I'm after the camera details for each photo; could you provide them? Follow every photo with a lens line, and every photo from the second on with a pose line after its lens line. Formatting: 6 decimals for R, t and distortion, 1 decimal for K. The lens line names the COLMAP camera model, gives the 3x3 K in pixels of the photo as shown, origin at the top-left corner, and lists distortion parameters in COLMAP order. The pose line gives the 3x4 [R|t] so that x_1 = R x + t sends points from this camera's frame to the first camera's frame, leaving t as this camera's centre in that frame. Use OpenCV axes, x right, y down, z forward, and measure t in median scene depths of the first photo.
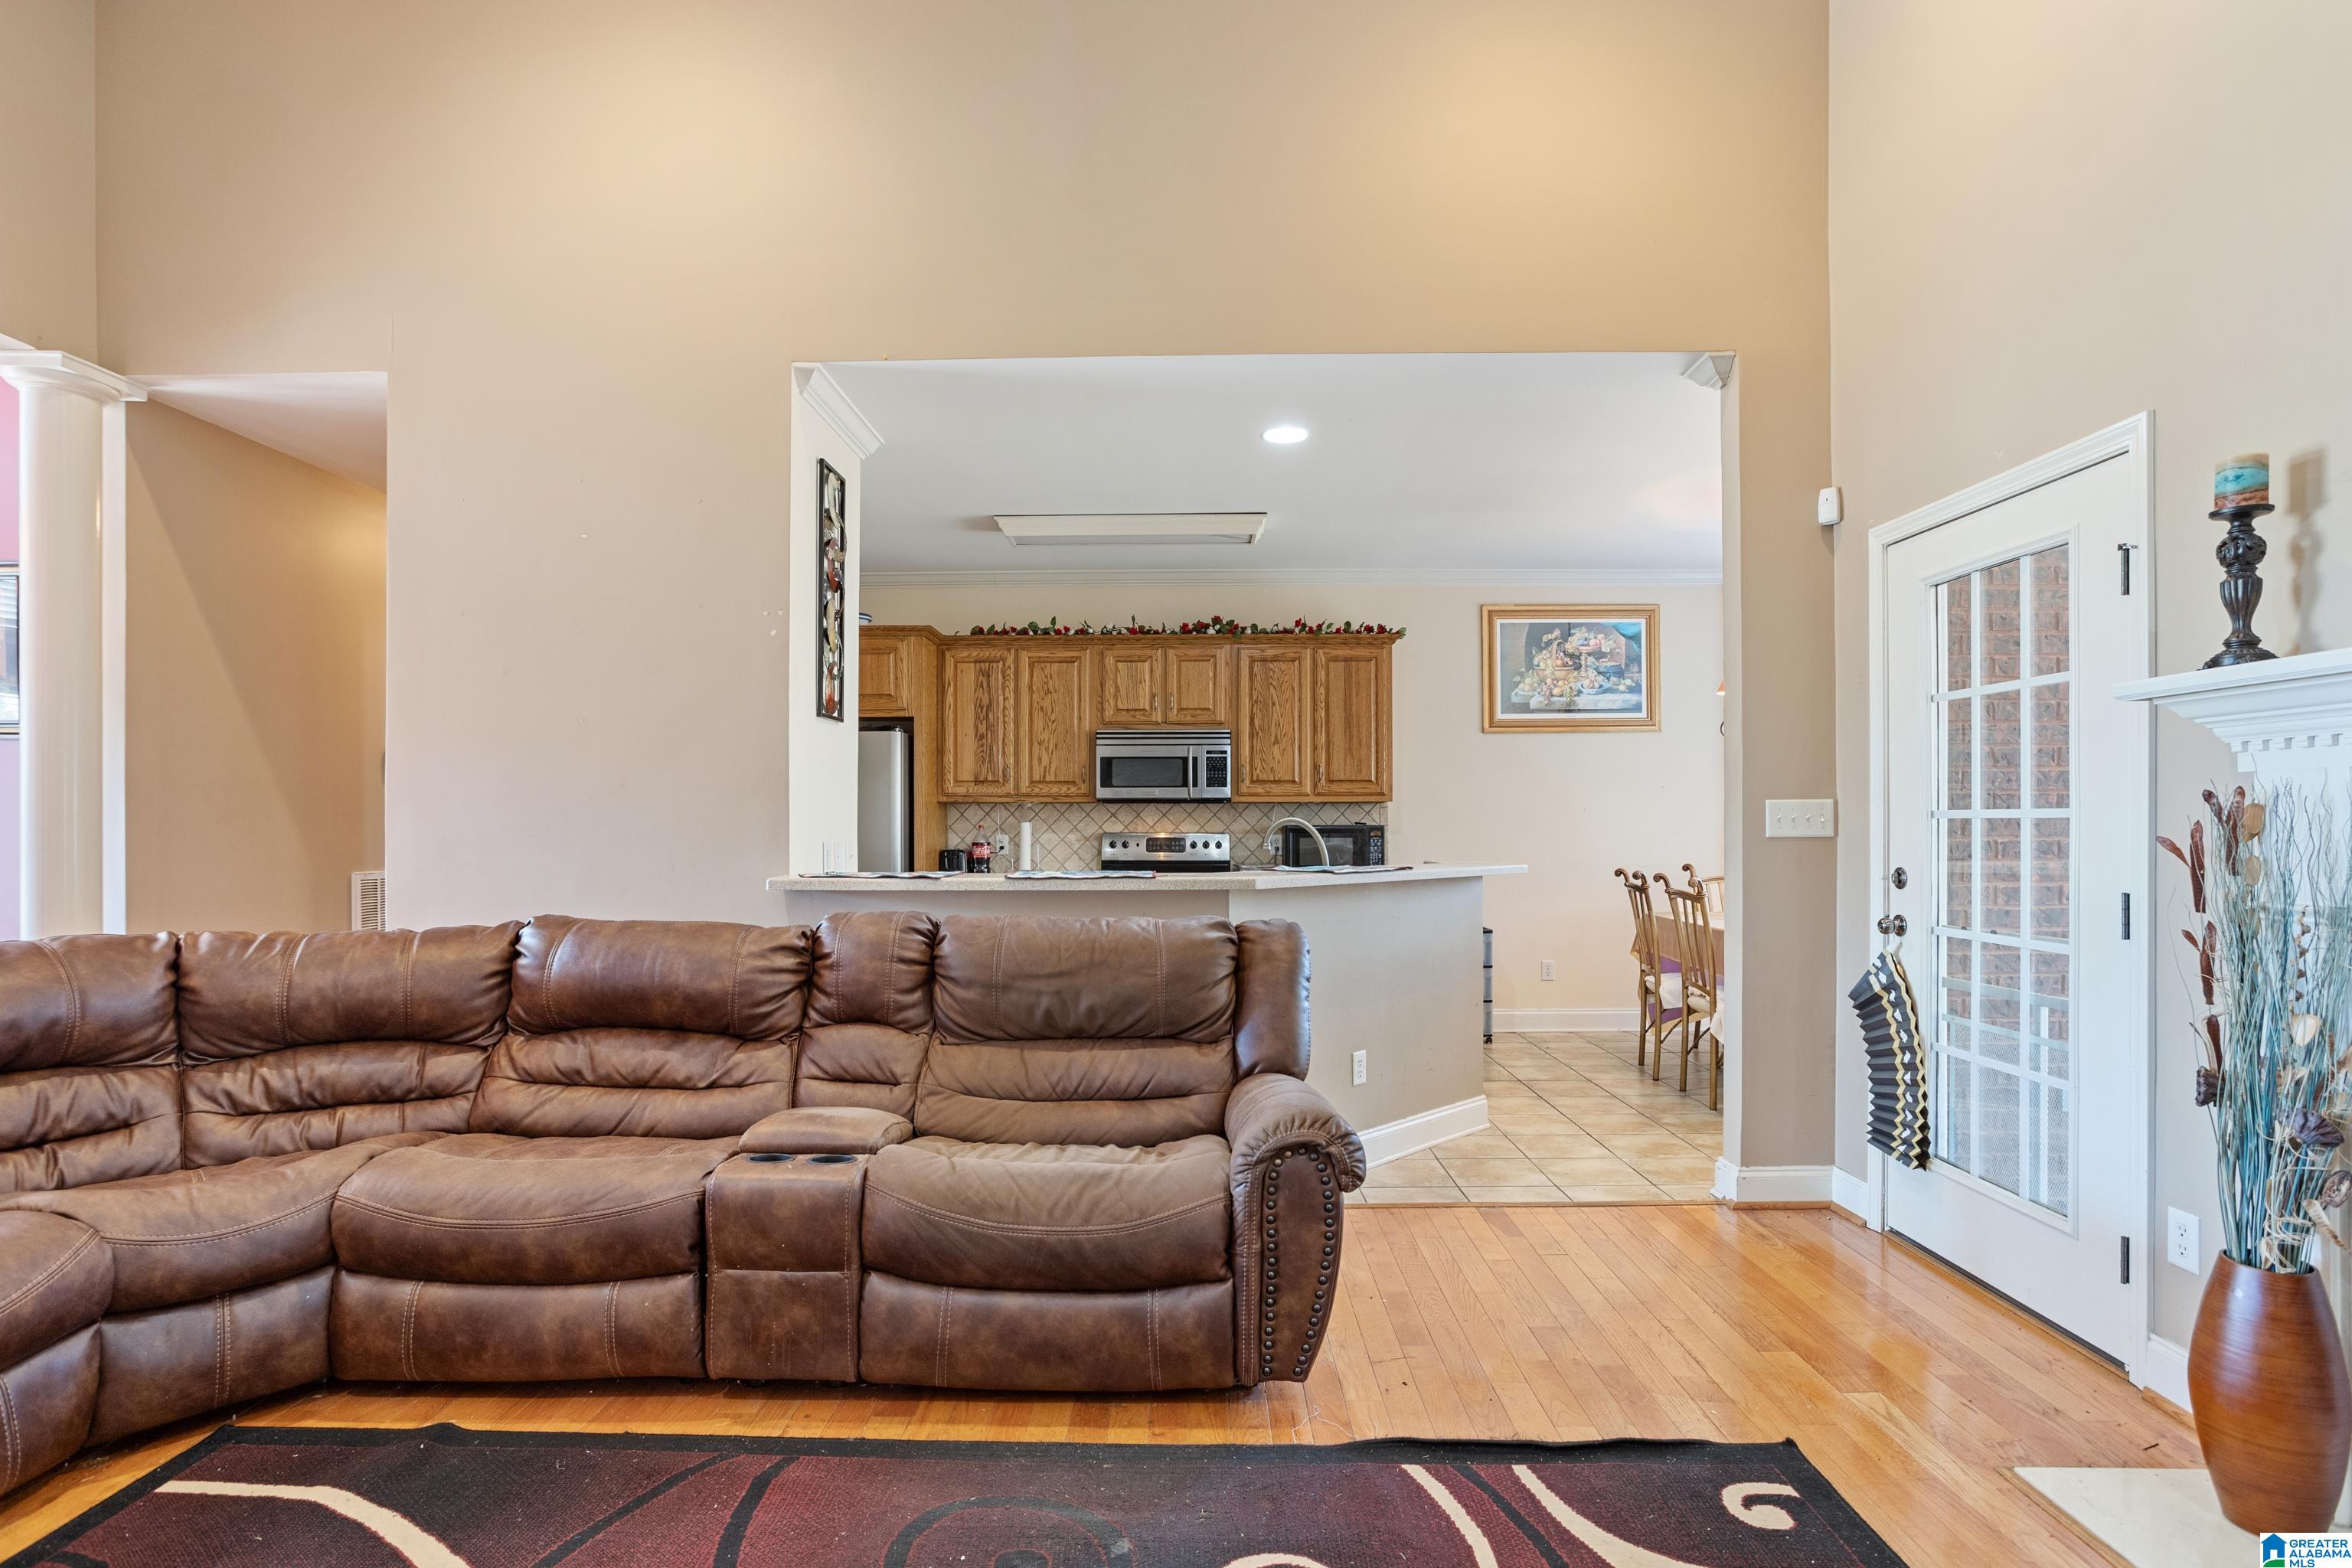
lens RADIAL K [[1213.6, 0, 1168.3], [0, 1213.6, 806.5], [0, 0, 1]] dist [0.003182, 0.000593]
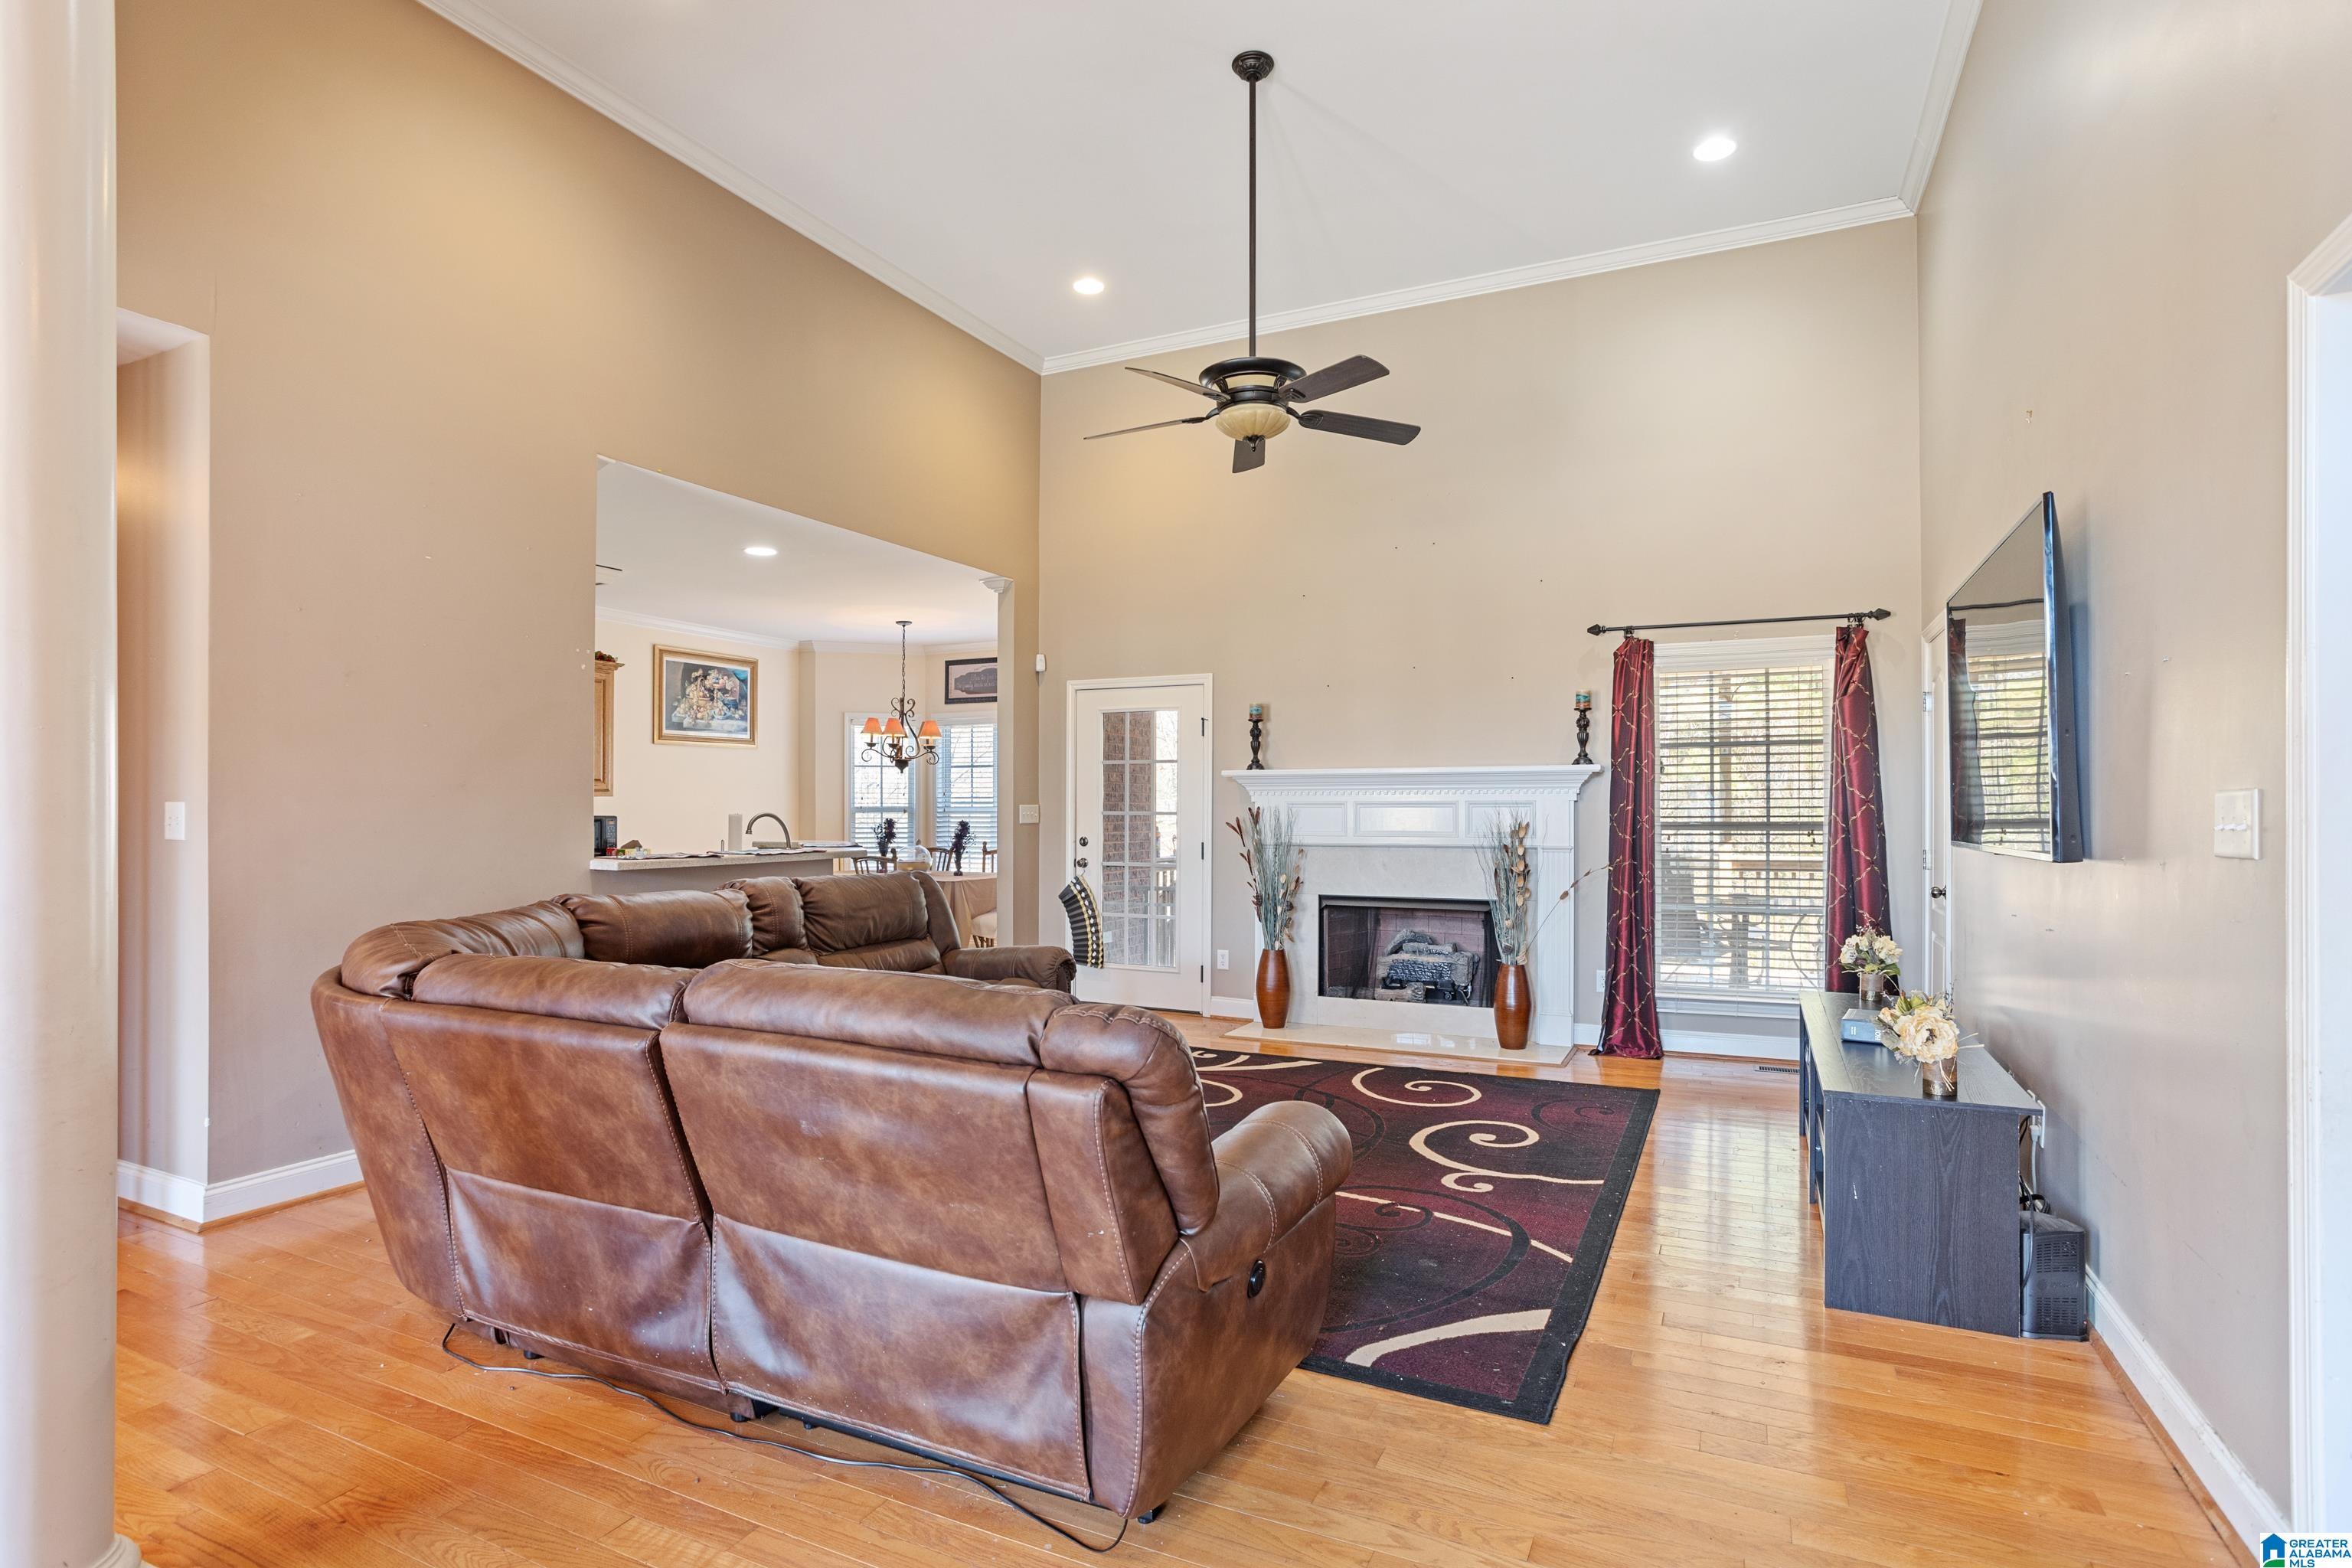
lens RADIAL K [[1213.6, 0, 1167.4], [0, 1213.6, 792.6], [0, 0, 1]] dist [0.003182, 0.000593]
pose [[0.399648, 0.008849, 0.916626, -1.258219], [-0.016959, 0.999854, -0.002259, -0.026415], [-0.916512, -0.014642, 0.399739, -0.026507]]
